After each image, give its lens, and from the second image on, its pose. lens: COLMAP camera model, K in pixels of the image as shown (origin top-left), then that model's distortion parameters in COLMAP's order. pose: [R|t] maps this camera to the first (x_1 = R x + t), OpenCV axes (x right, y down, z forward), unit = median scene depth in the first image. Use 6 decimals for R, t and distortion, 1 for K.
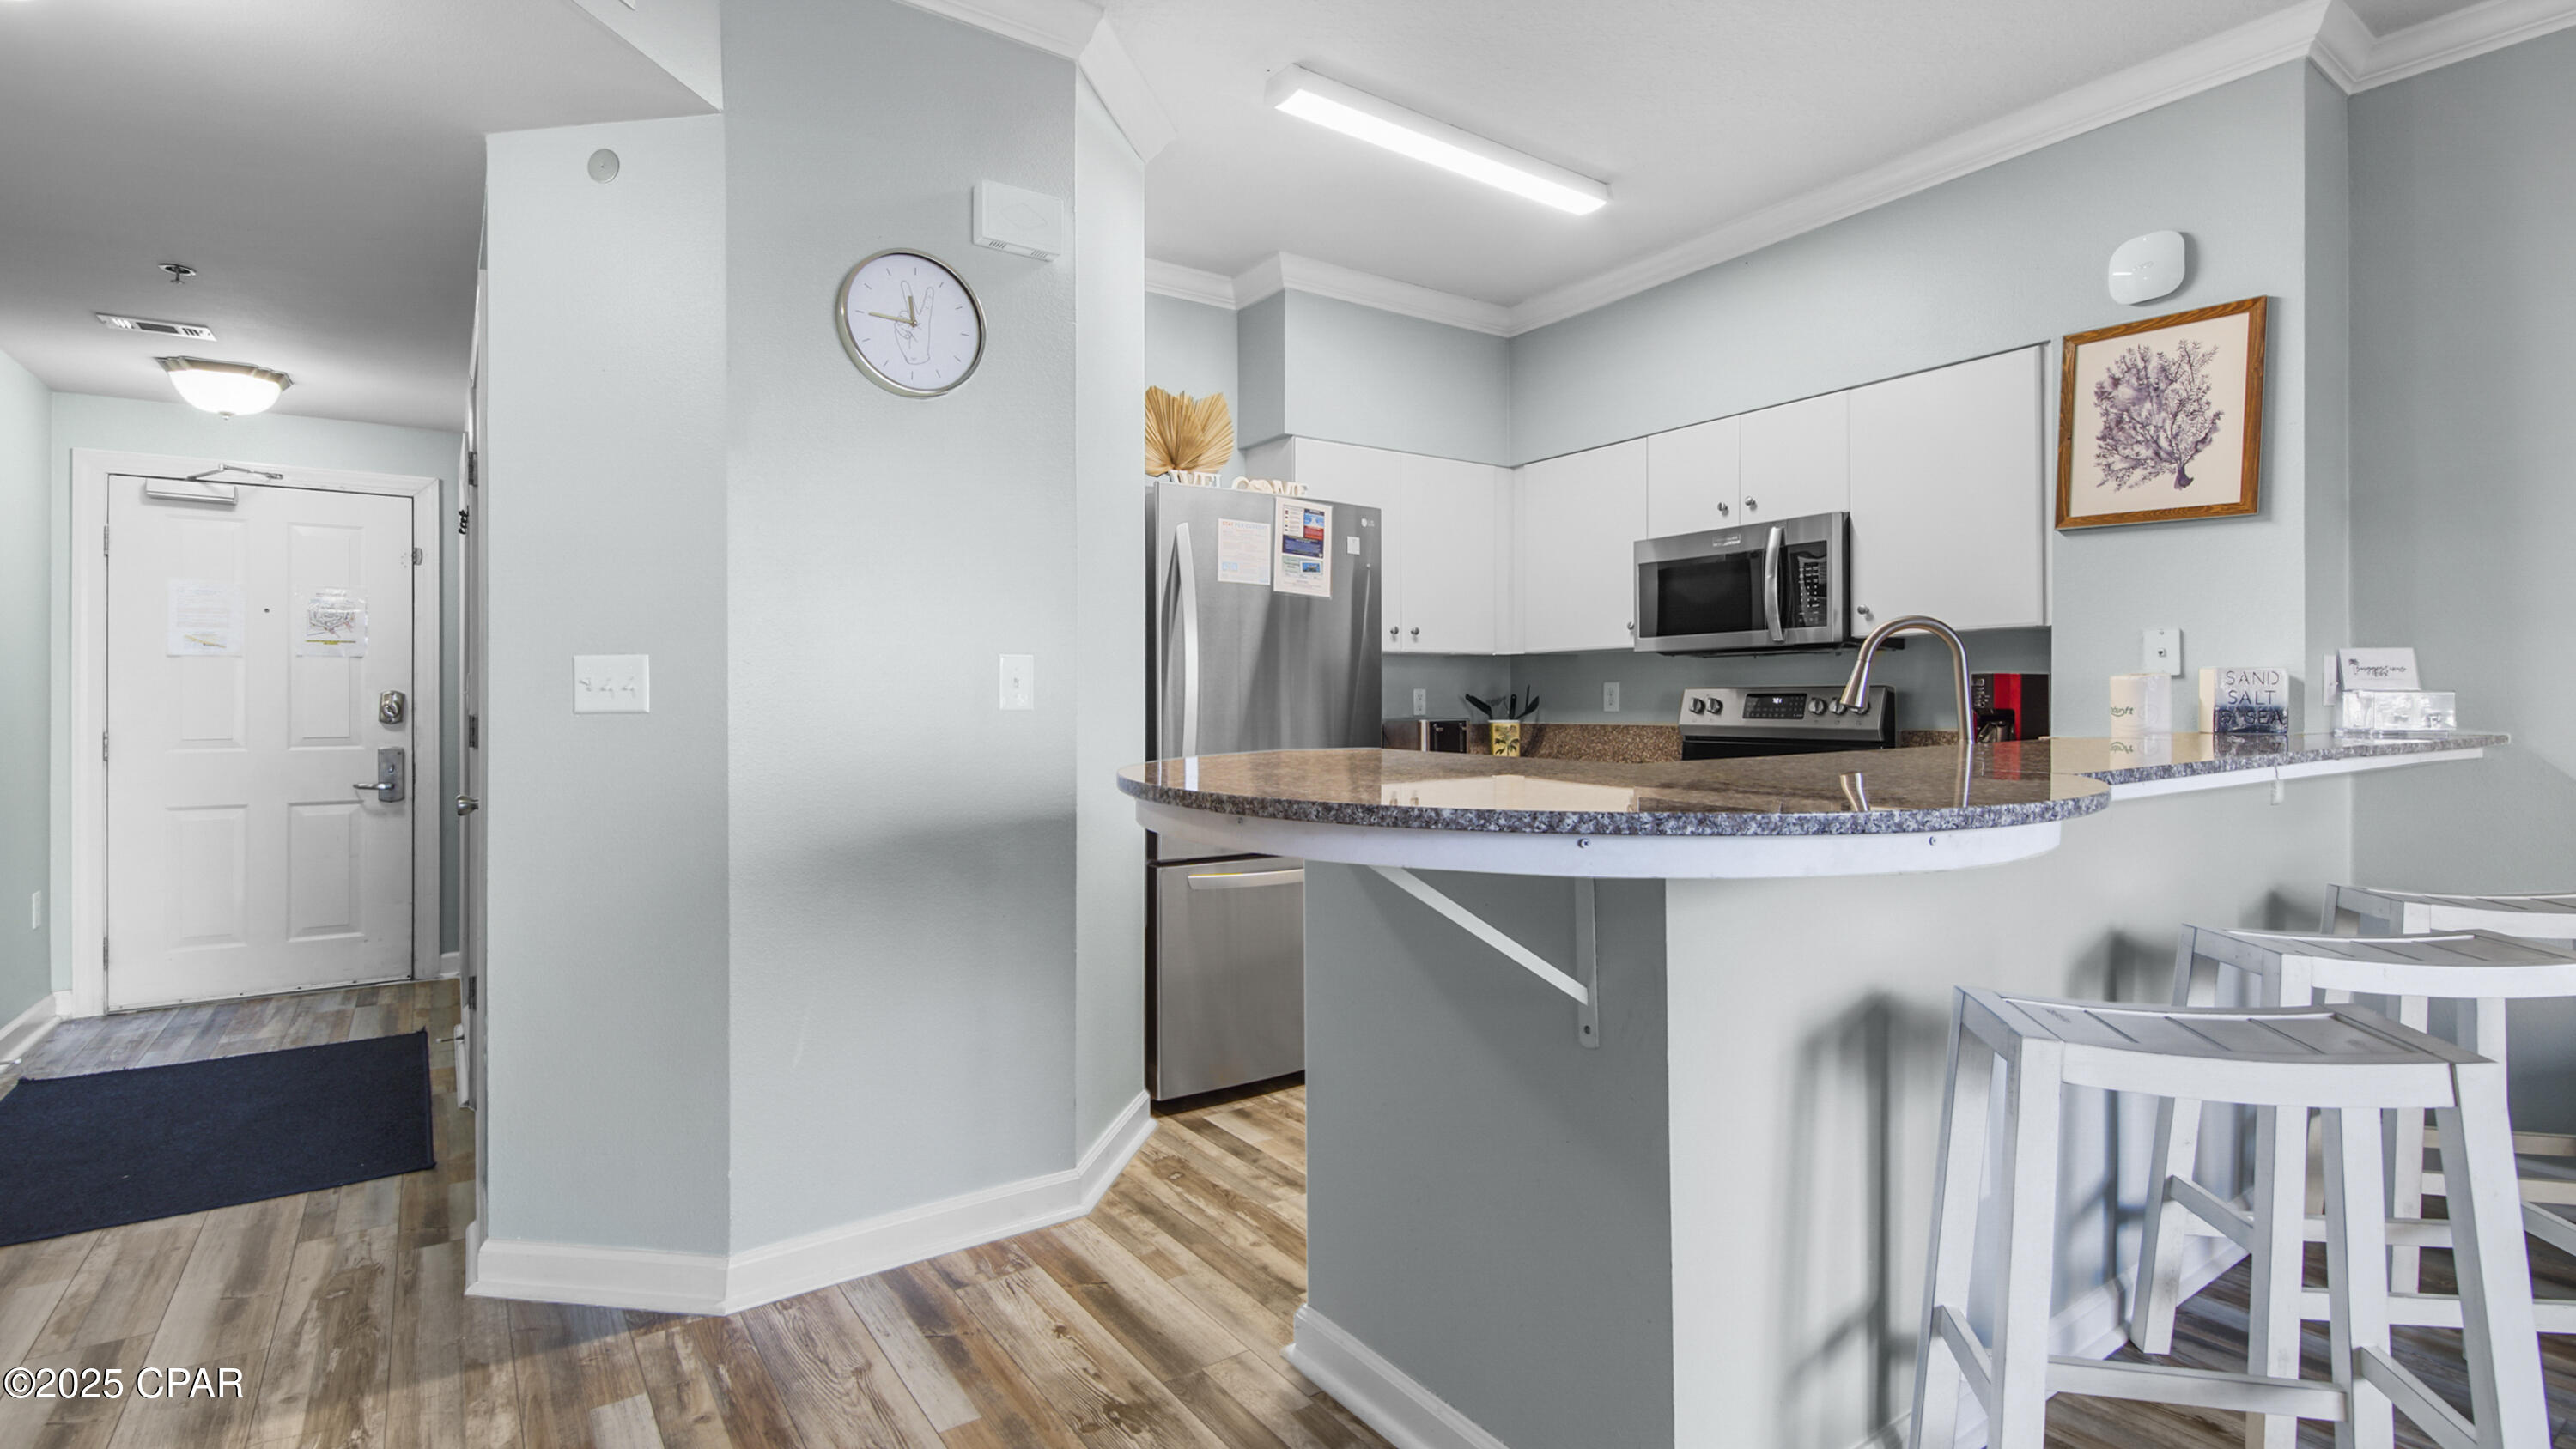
lens RADIAL K [[1201.1, 0, 1288.0], [0, 1201.1, 724.5], [0, 0, 1]] dist [0.040586, -0.029913]
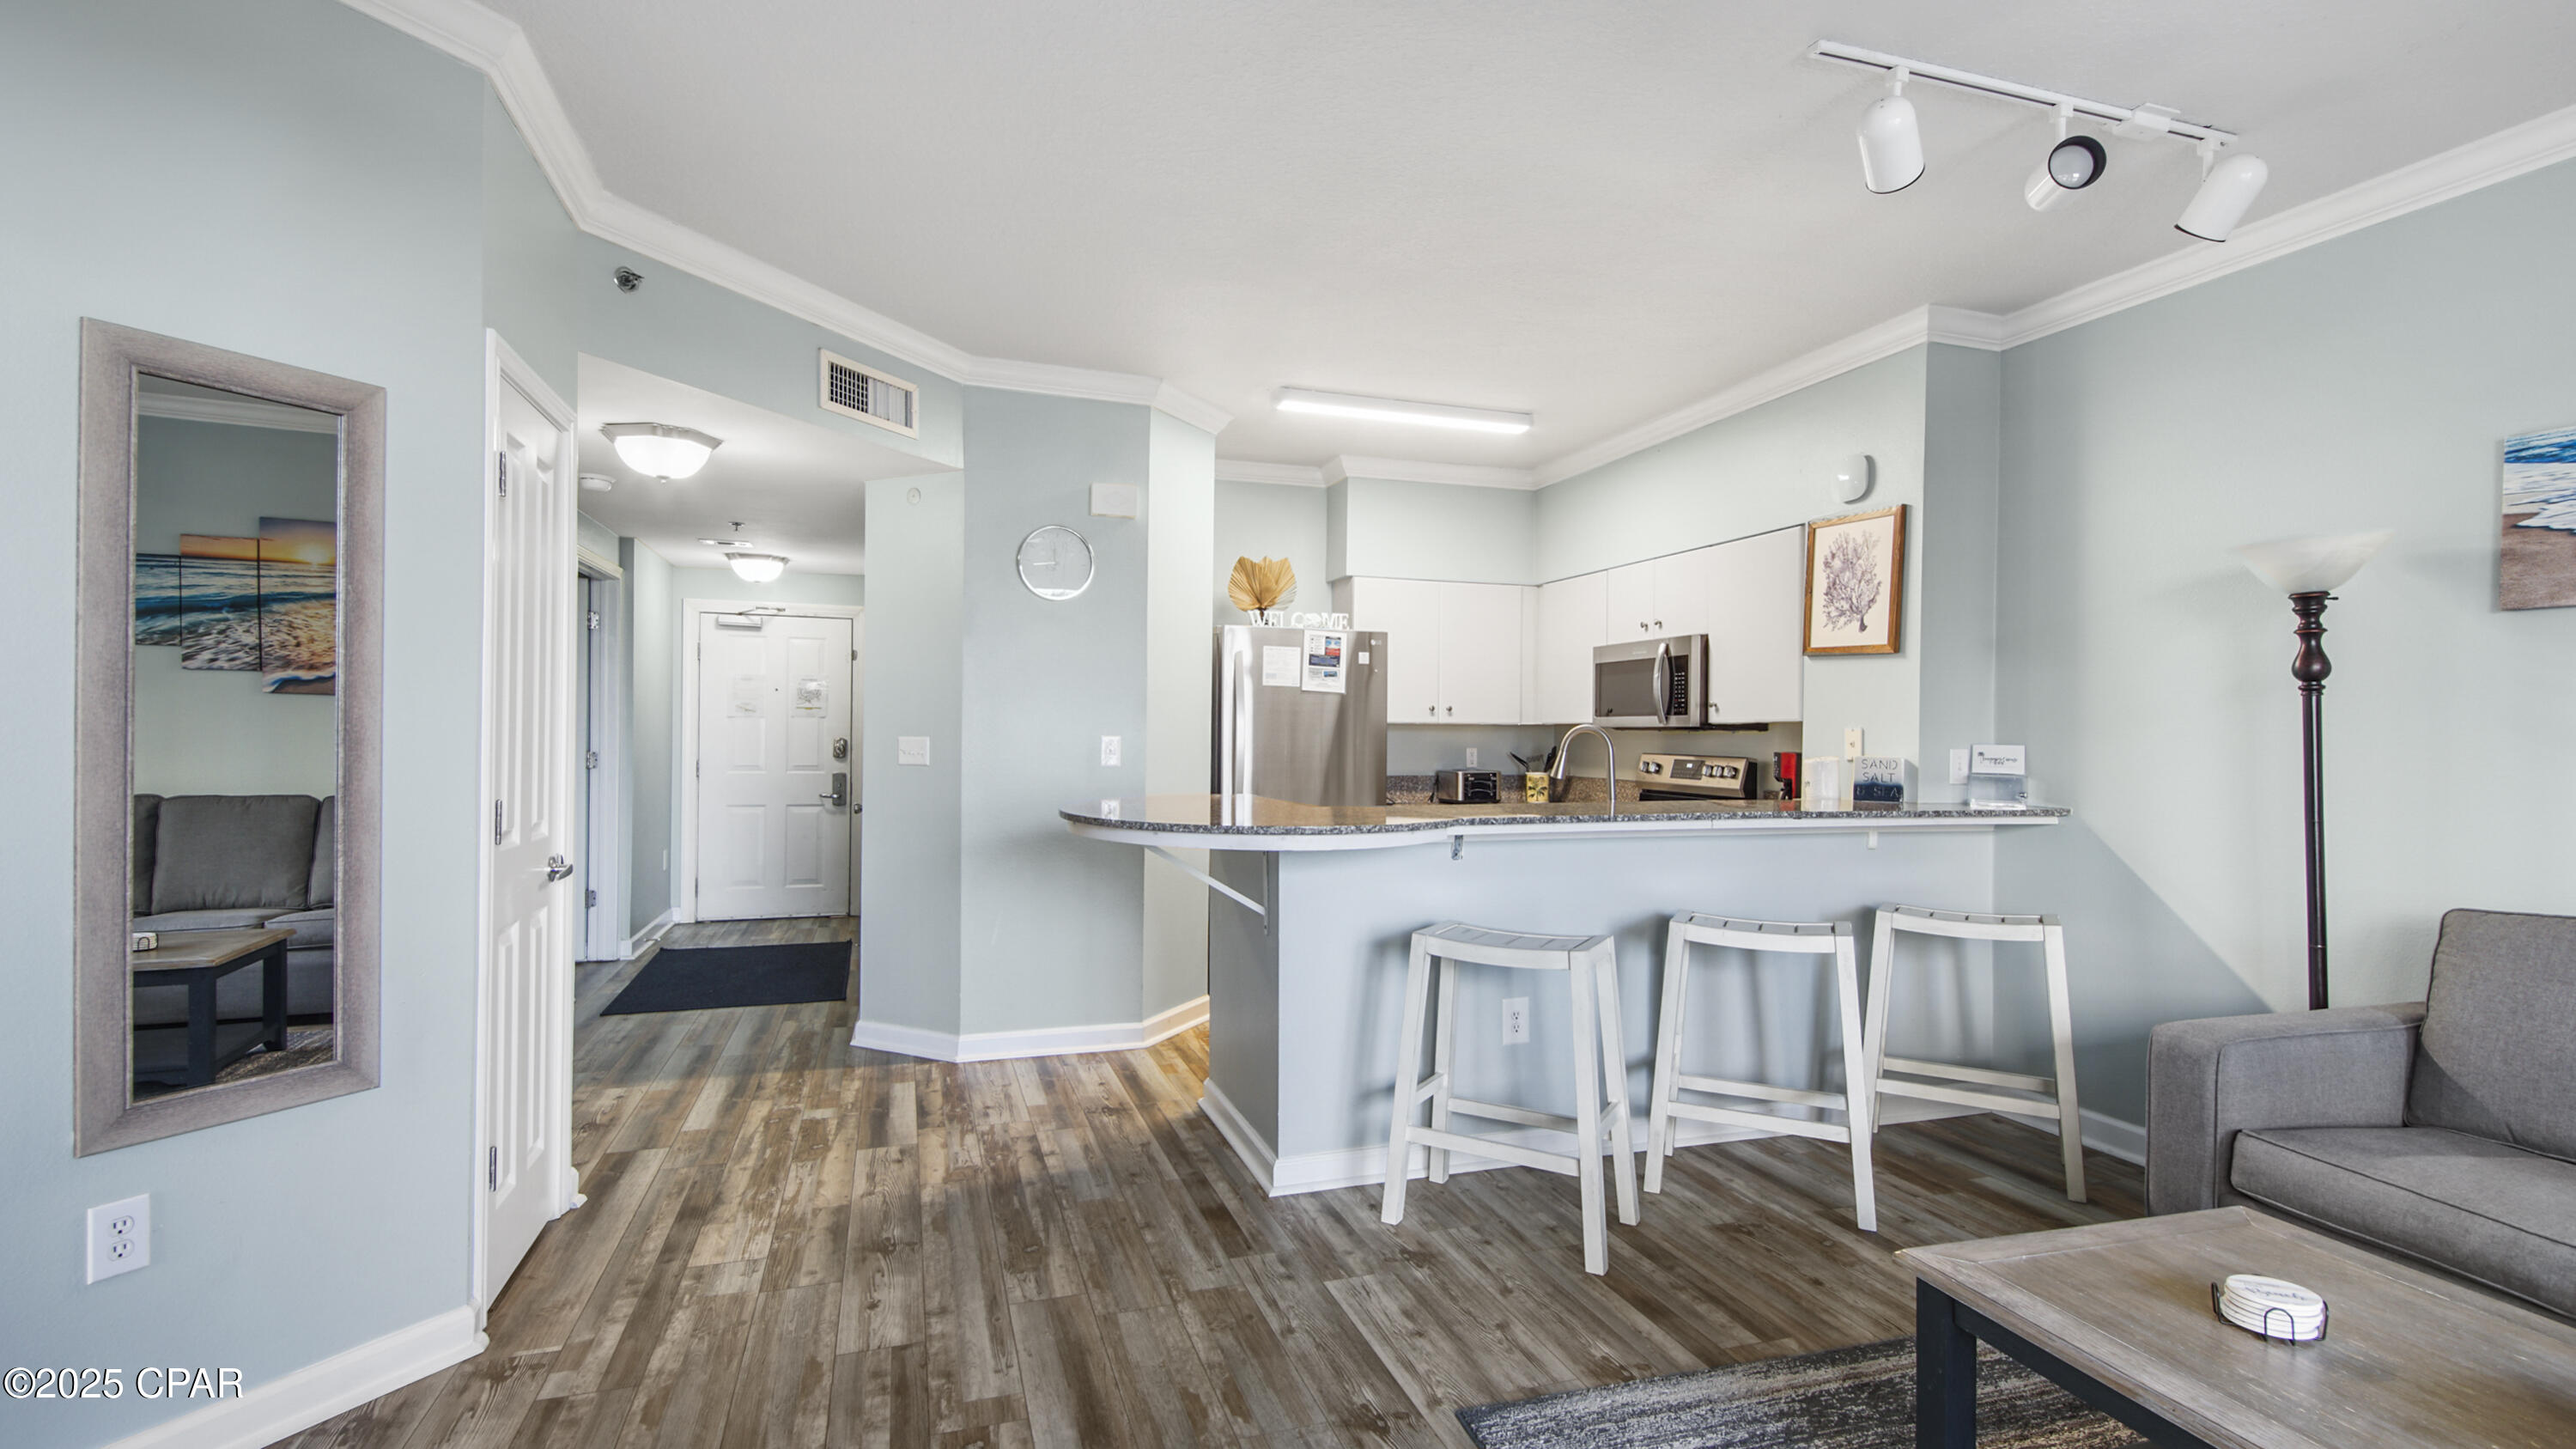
lens RADIAL K [[1188.0, 0, 1289.6], [0, 1188.0, 778.4], [0, 0, 1]] dist [0.000861, 0.000052]
pose [[0.957030, 0.026226, -0.288801, 0.453609], [-0.020238, 0.999514, 0.023701, -0.034822], [0.289282, -0.016838, 0.957096, -0.526432]]
